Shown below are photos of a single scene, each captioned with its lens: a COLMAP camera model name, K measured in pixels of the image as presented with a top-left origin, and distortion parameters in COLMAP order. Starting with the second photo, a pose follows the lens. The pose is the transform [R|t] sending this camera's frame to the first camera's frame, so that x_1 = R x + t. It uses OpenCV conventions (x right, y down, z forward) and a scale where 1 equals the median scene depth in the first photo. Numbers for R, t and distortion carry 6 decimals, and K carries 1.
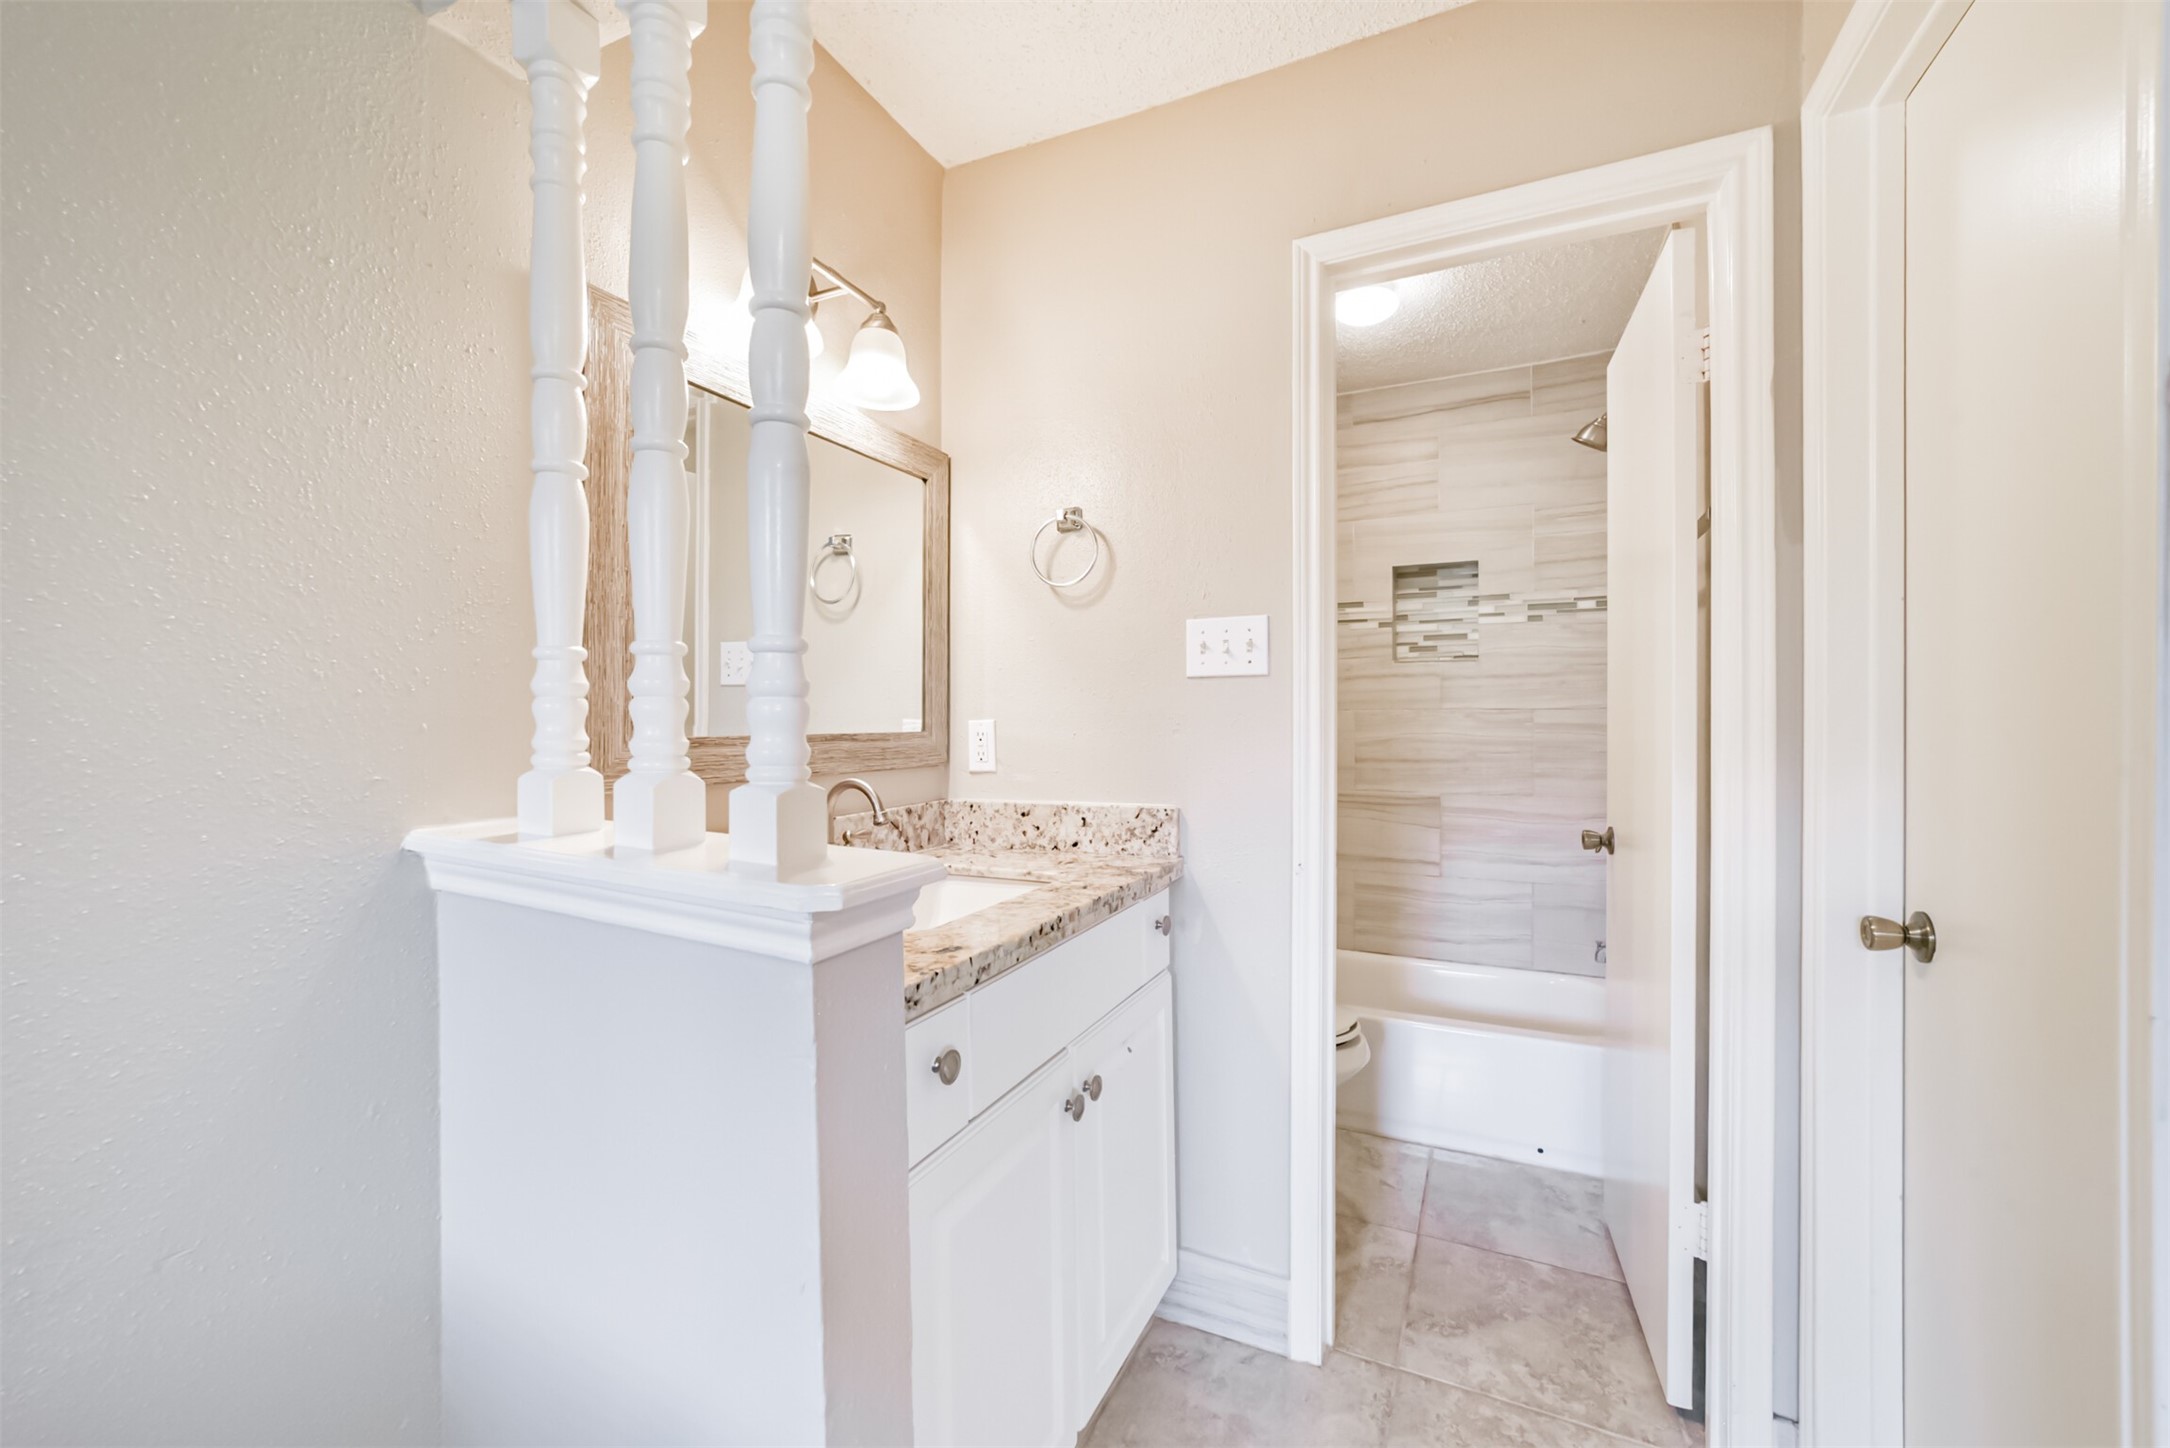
lens RADIAL K [[846.4, 0, 1090.6], [0, 846.4, 724.8], [0, 0, 1]] dist [-0.020234, 0.009768]
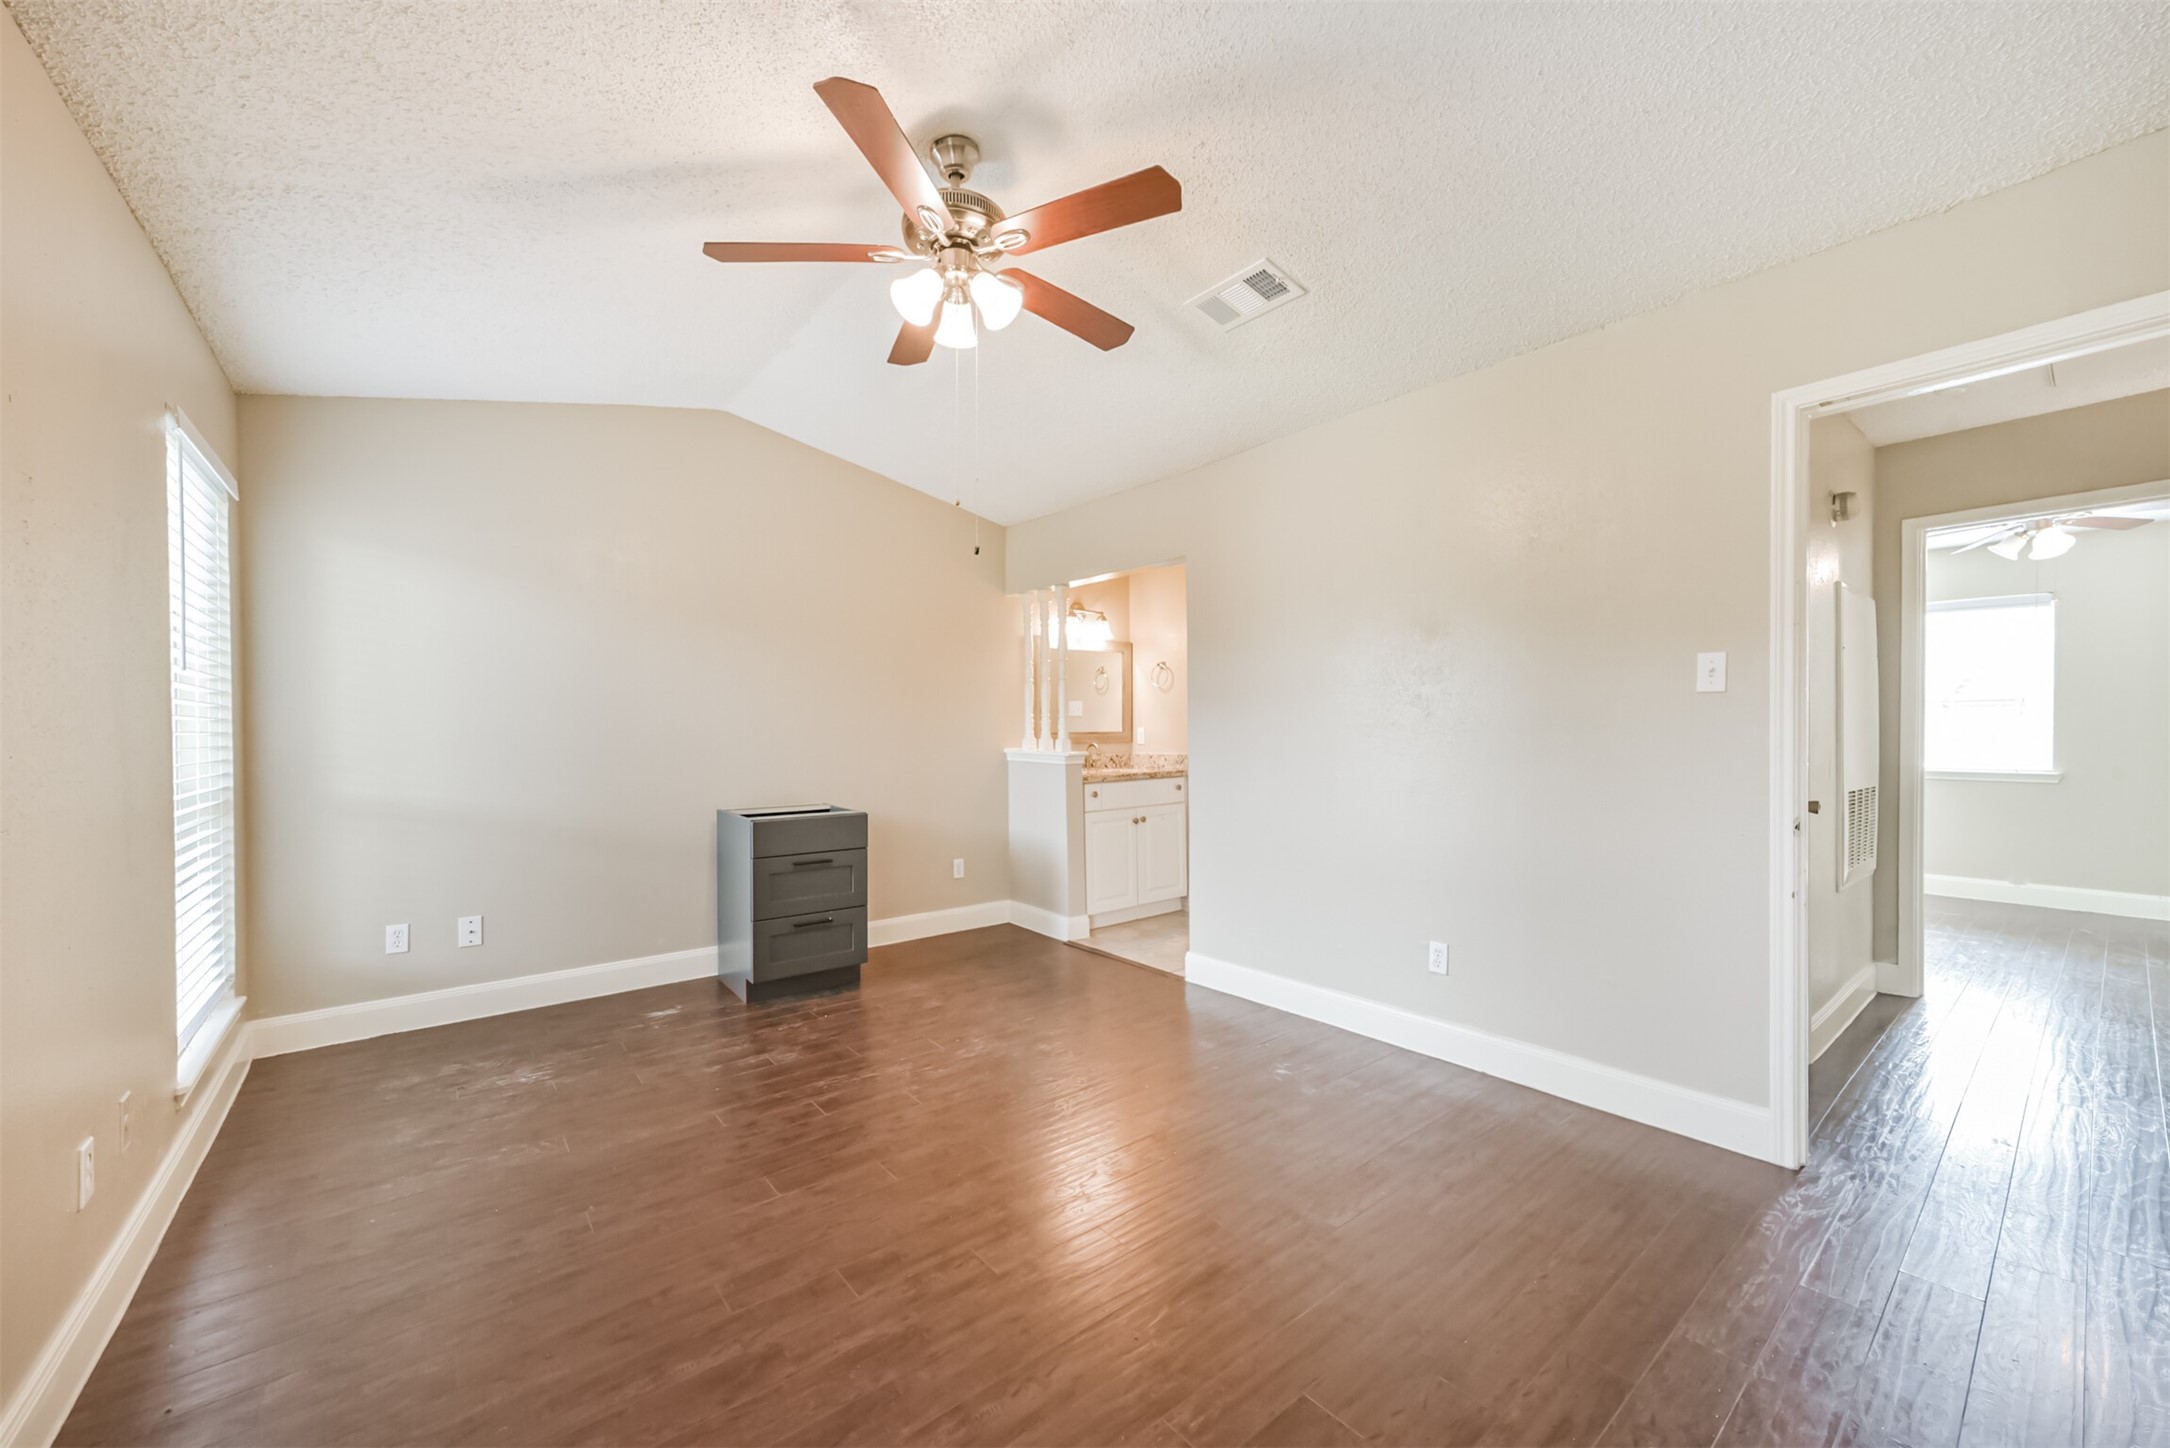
lens RADIAL K [[837.7, 0, 1094.3], [0, 837.7, 741.1], [0, 0, 1]] dist [-0.021249, 0.010494]
pose [[0.904362, 0.002328, -0.426760, 0.987429], [0.002119, 0.999948, 0.009945, 0.011453], [0.426761, -0.009898, 0.904310, -1.784521]]
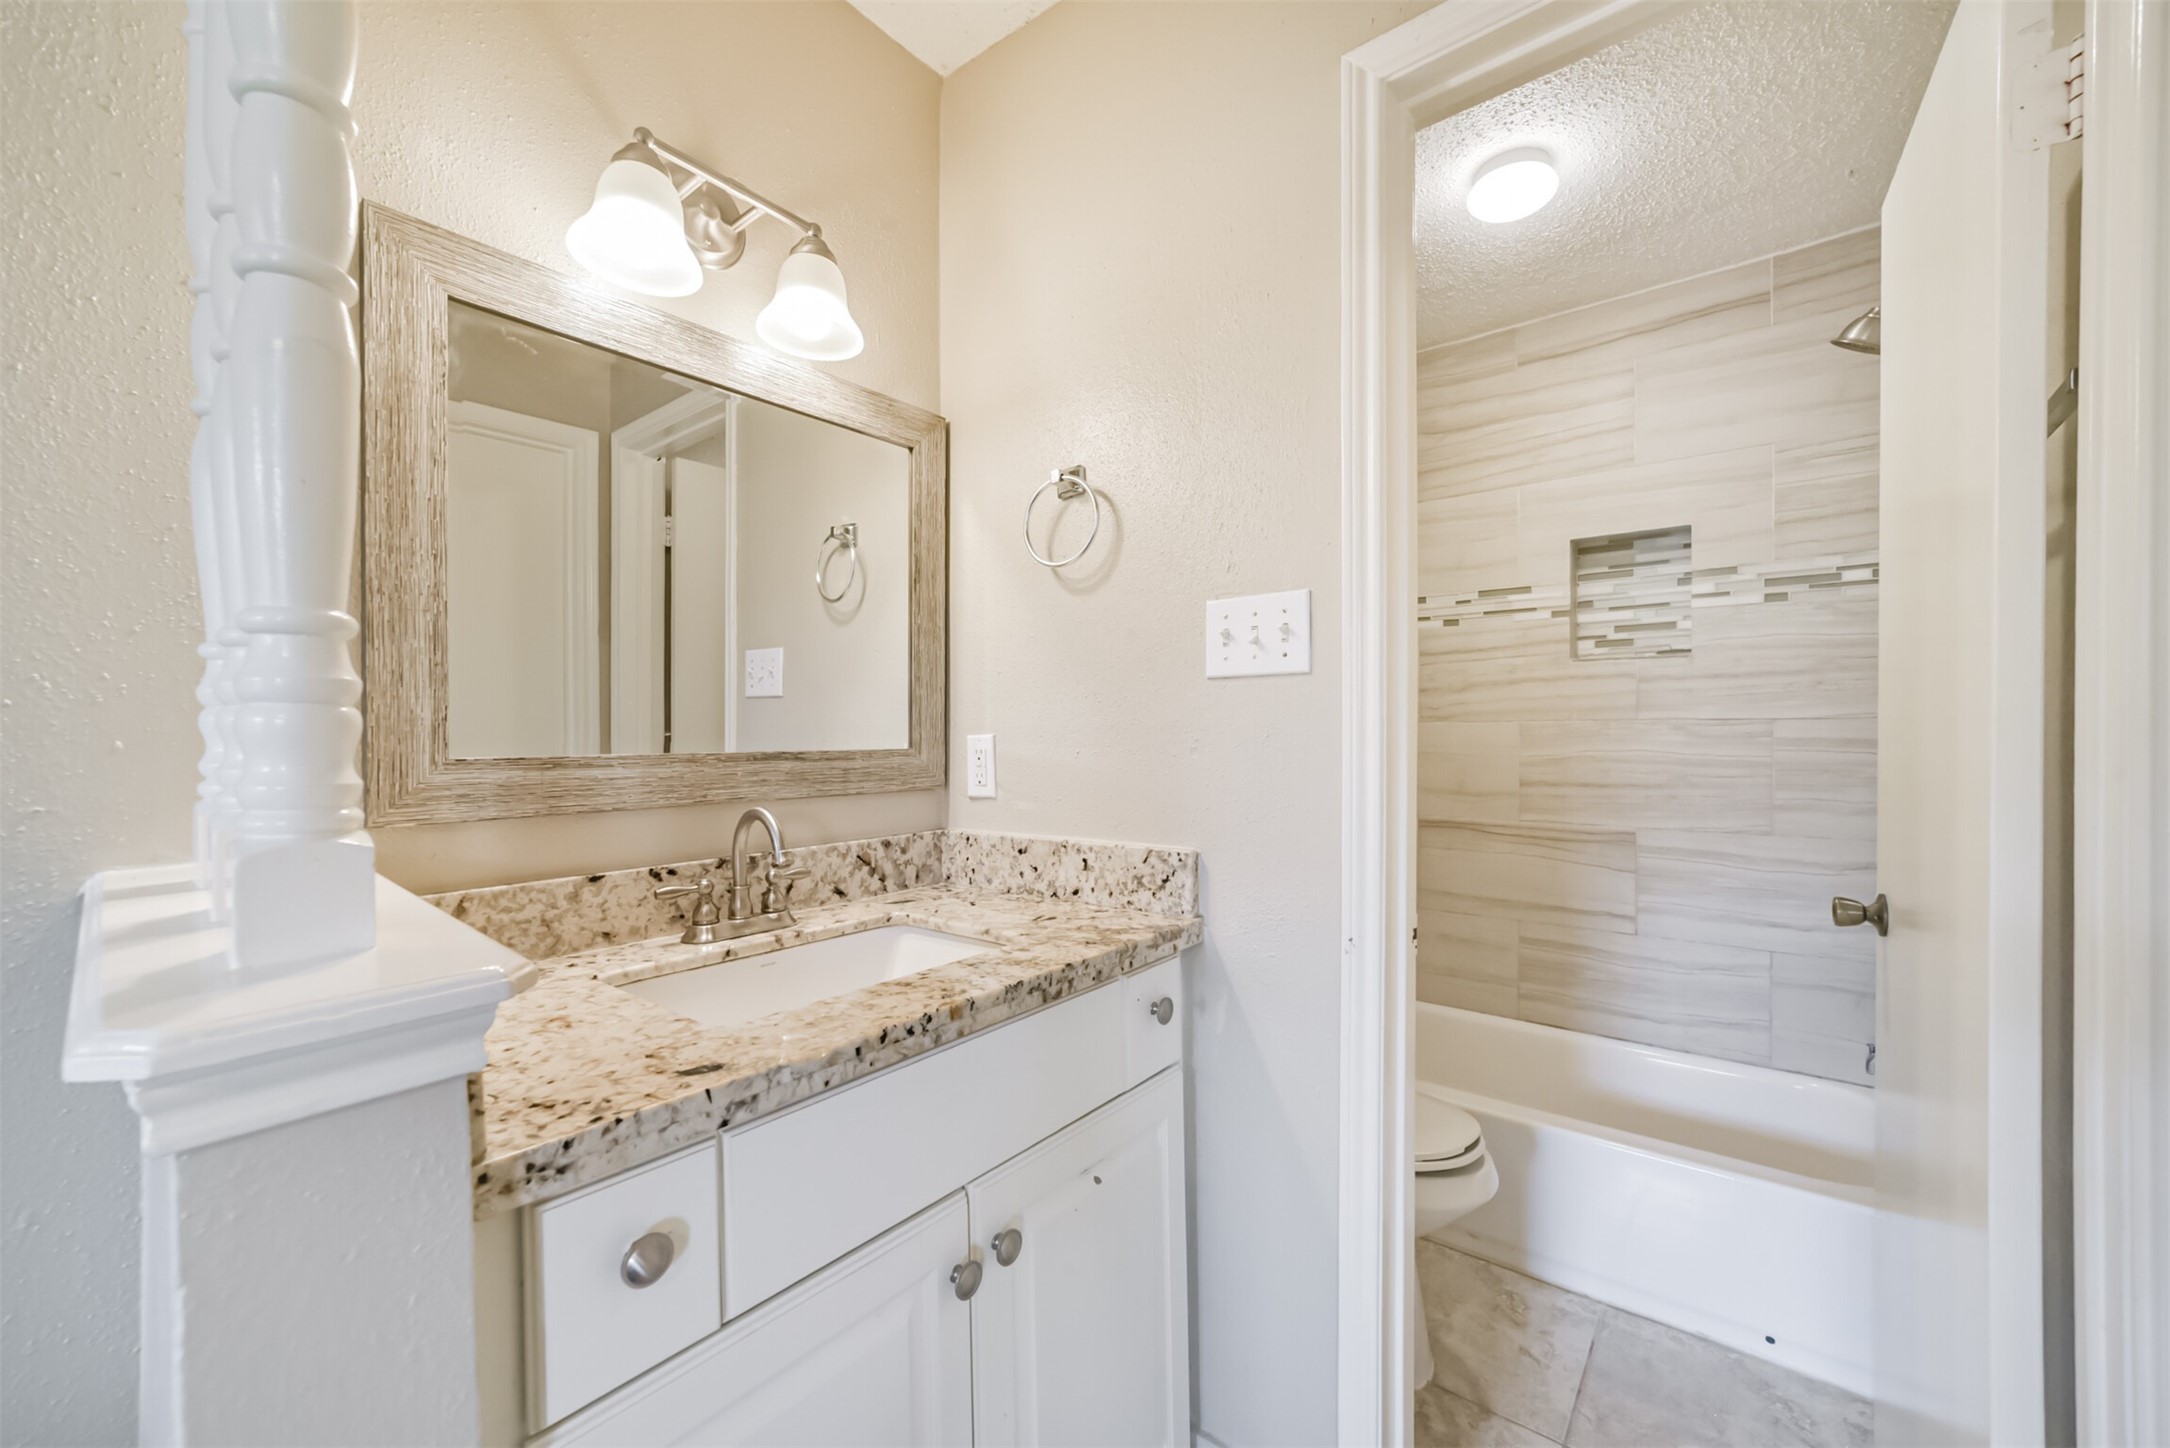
lens RADIAL K [[837.7, 0, 1094.3], [0, 837.7, 741.1], [0, 0, 1]] dist [-0.021249, 0.010494]
pose [[0.973917, 0.001042, -0.226903, 0.157743], [-0.000158, 0.999992, 0.003913, -0.002667], [0.226906, -0.003775, 0.973909, 0.216854]]
